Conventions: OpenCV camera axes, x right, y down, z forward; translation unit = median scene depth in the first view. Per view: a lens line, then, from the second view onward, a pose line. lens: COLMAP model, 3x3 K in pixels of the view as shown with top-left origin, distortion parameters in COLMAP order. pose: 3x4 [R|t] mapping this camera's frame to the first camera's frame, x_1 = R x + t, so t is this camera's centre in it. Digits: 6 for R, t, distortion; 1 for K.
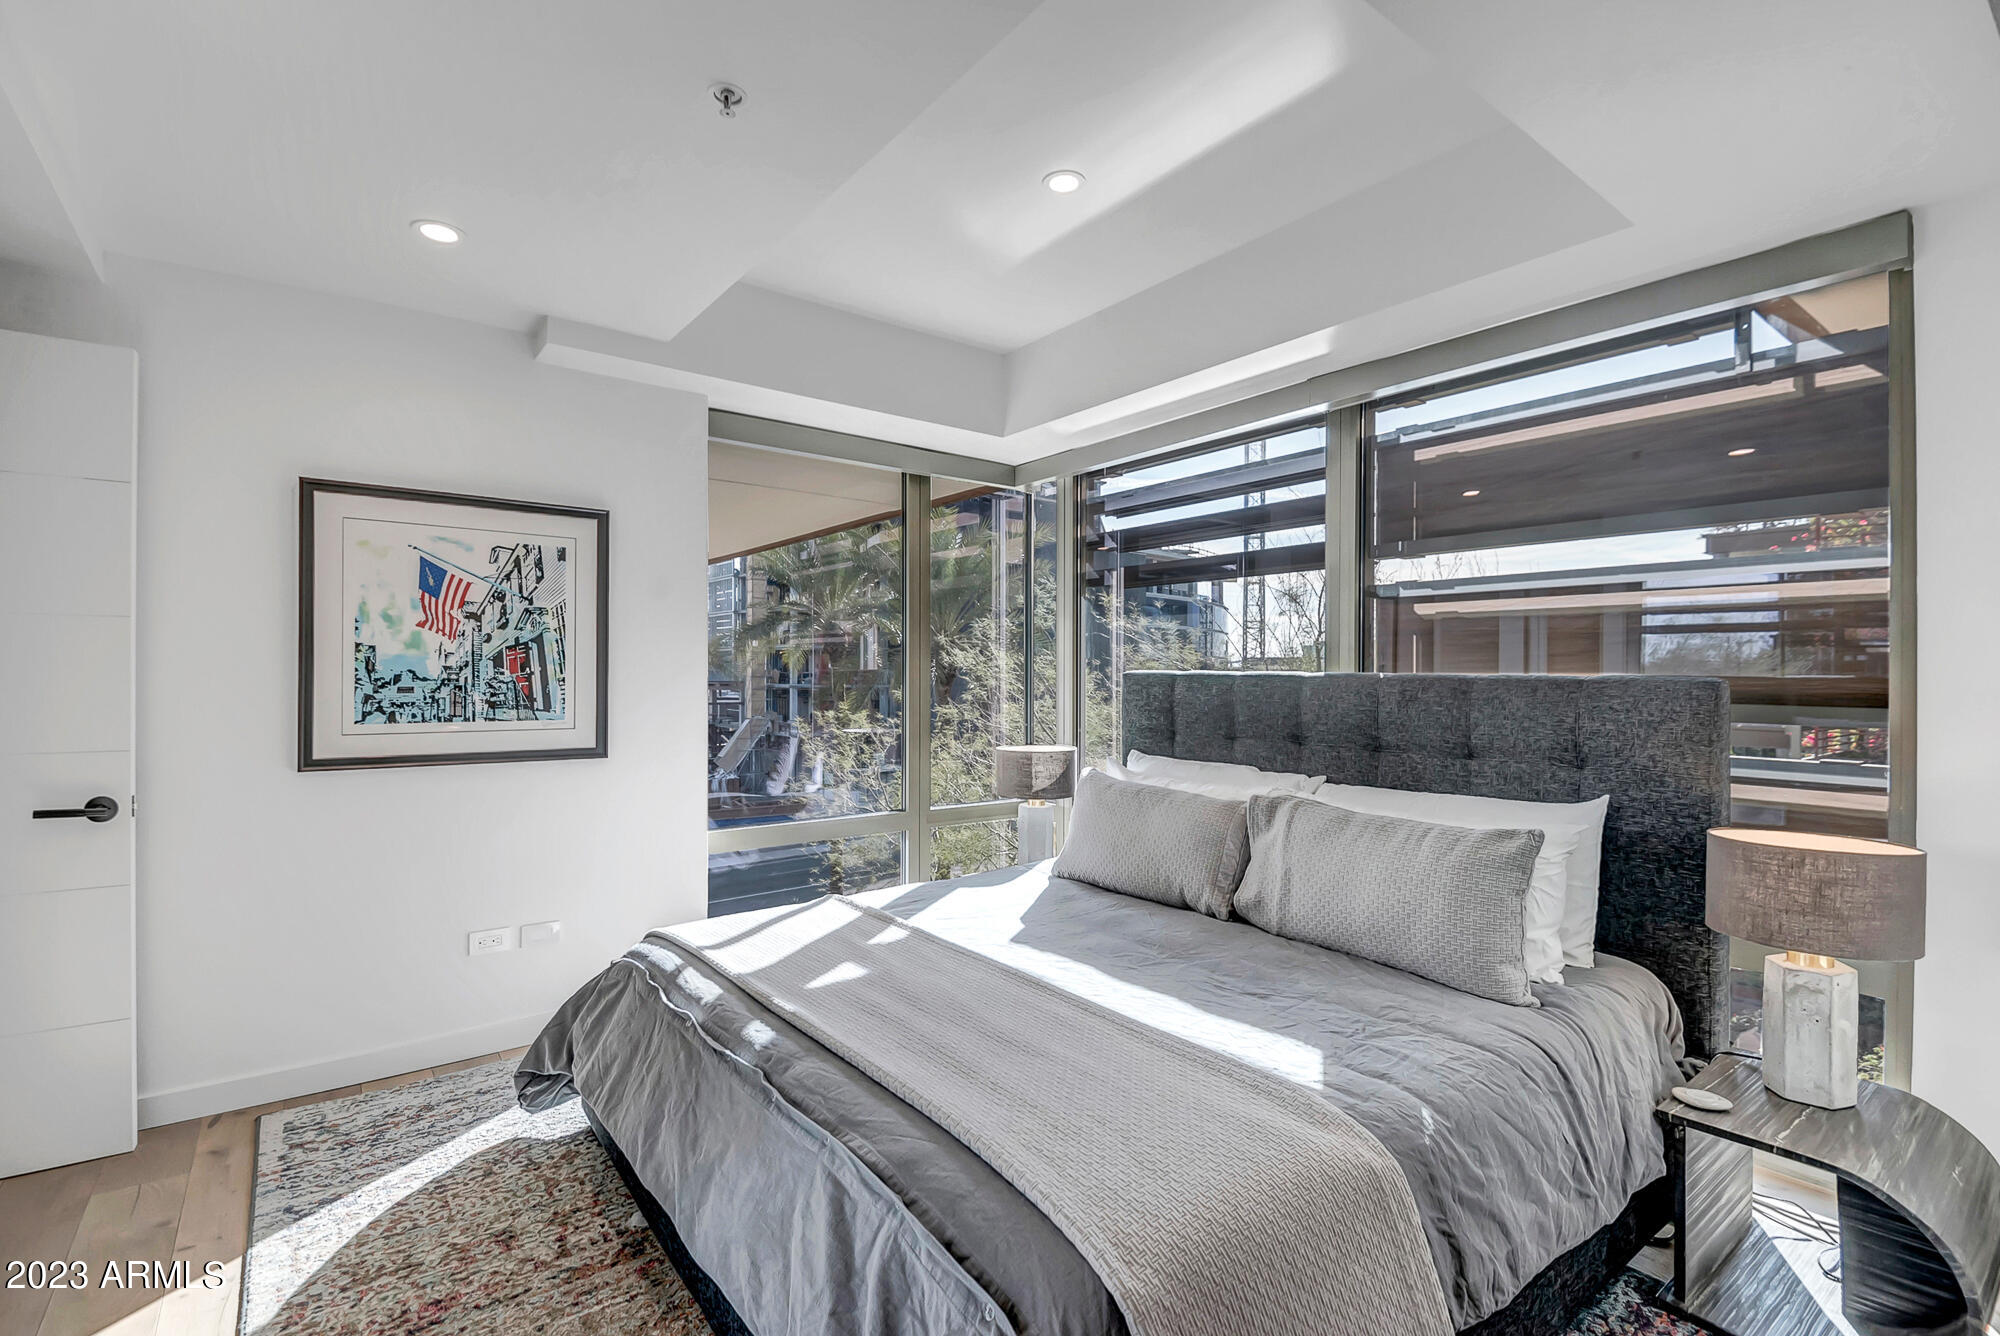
lens RADIAL K [[910.9, 0, 1004.0], [0, 910.9, 656.2], [0, 0, 1]] dist [0.034151, -0.030277]
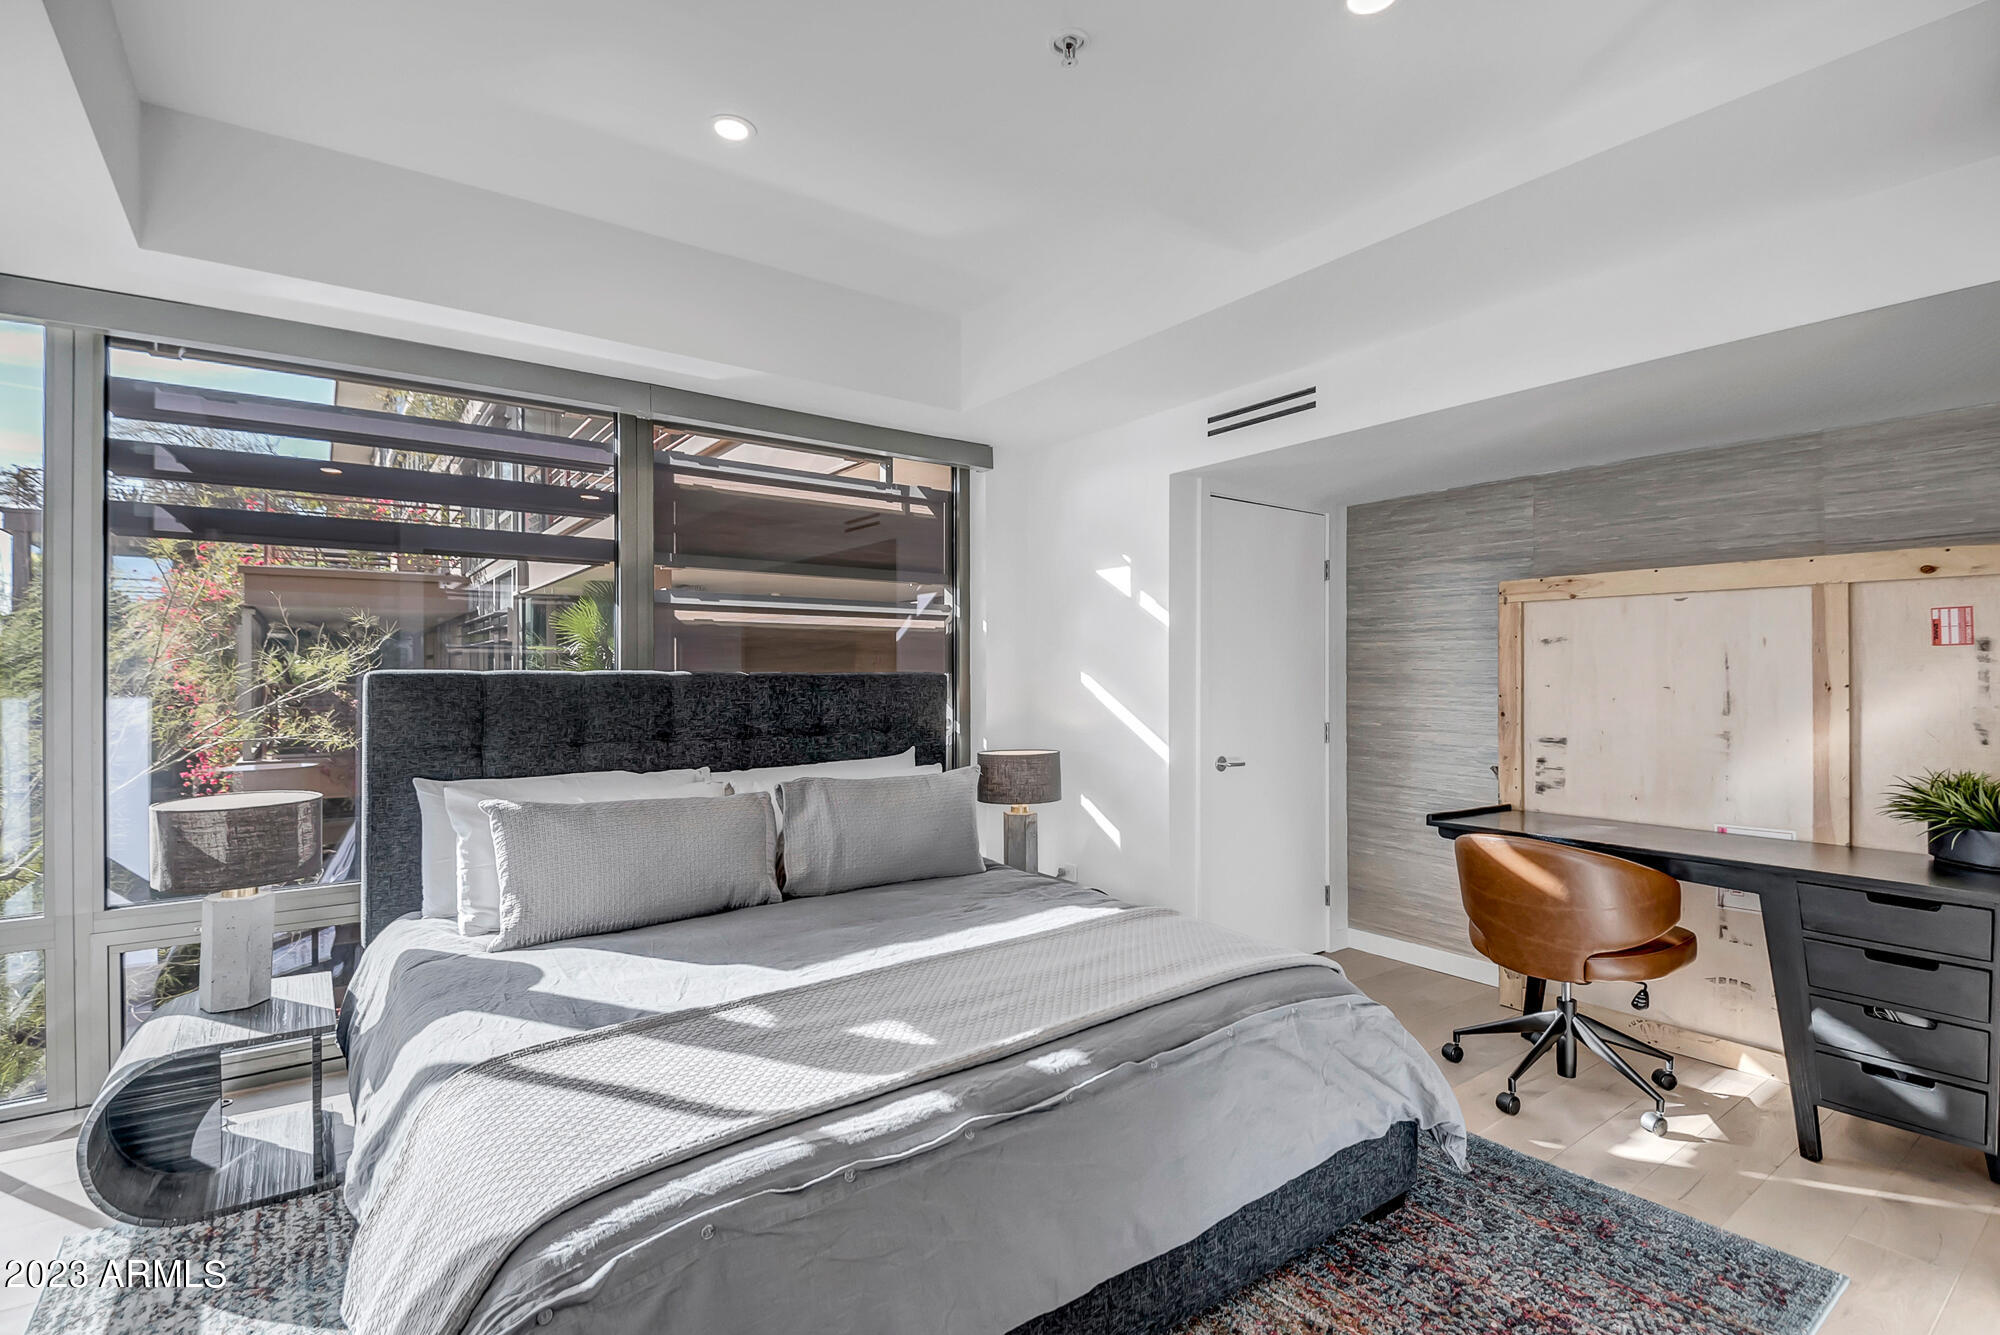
lens RADIAL K [[910.9, 0, 1004.0], [0, 910.9, 655.7], [0, 0, 1]] dist [0.034151, -0.030277]
pose [[0.017881, 0.014566, 0.999734, -0.886753], [-0.014965, 0.999786, -0.014299, 0.011729], [-0.999728, -0.014705, 0.018095, 0.771485]]
